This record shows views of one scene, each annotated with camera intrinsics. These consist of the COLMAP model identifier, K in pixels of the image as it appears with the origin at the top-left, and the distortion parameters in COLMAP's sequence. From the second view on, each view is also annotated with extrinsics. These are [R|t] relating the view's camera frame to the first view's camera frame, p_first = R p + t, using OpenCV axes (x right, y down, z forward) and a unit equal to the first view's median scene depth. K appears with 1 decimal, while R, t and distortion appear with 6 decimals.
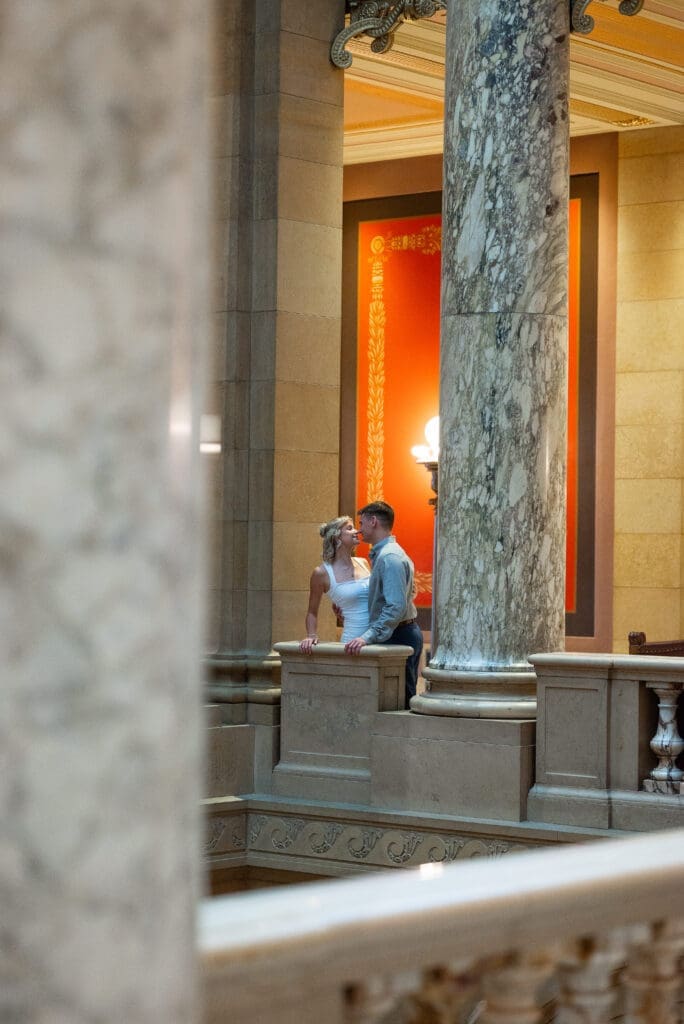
lens RADIAL K [[2457.2, 0, 341.3], [0, 2457.2, 520.3], [0, 0, 1]] dist [-0.004782, 0.000000]
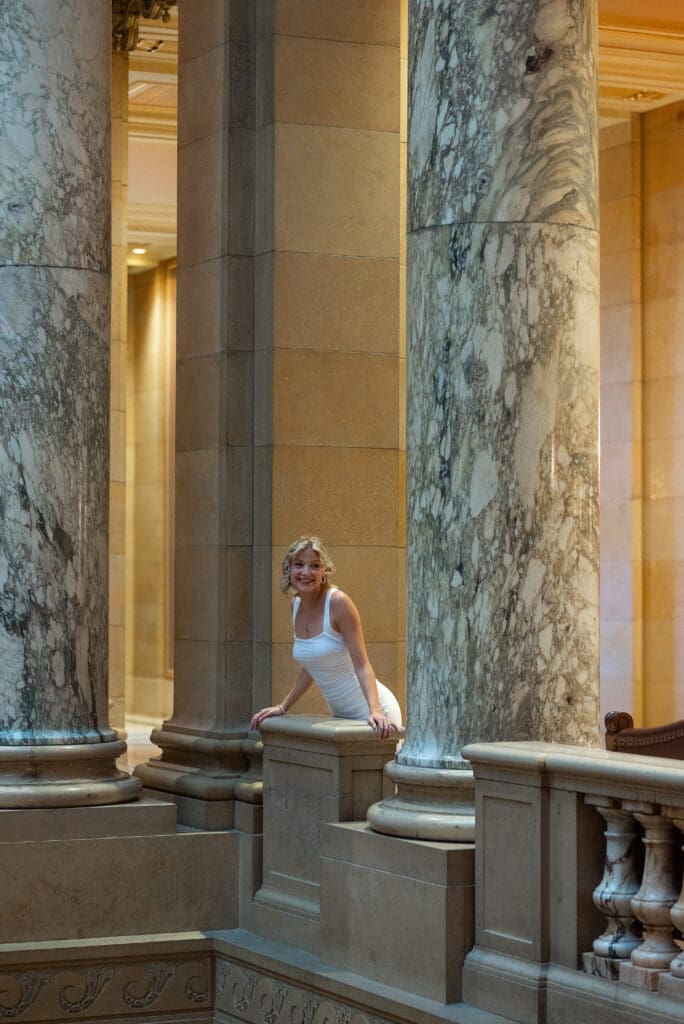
lens RADIAL K [[2457.2, 0, 342.3], [0, 2457.2, 501.5], [0, 0, 1]] dist [-0.004782, 0.000000]
pose [[0.902539, -0.023042, -0.429991, 0.319331], [0.012839, 0.999563, -0.026615, 0.007257], [0.430417, 0.018501, 0.902441, 0.390964]]
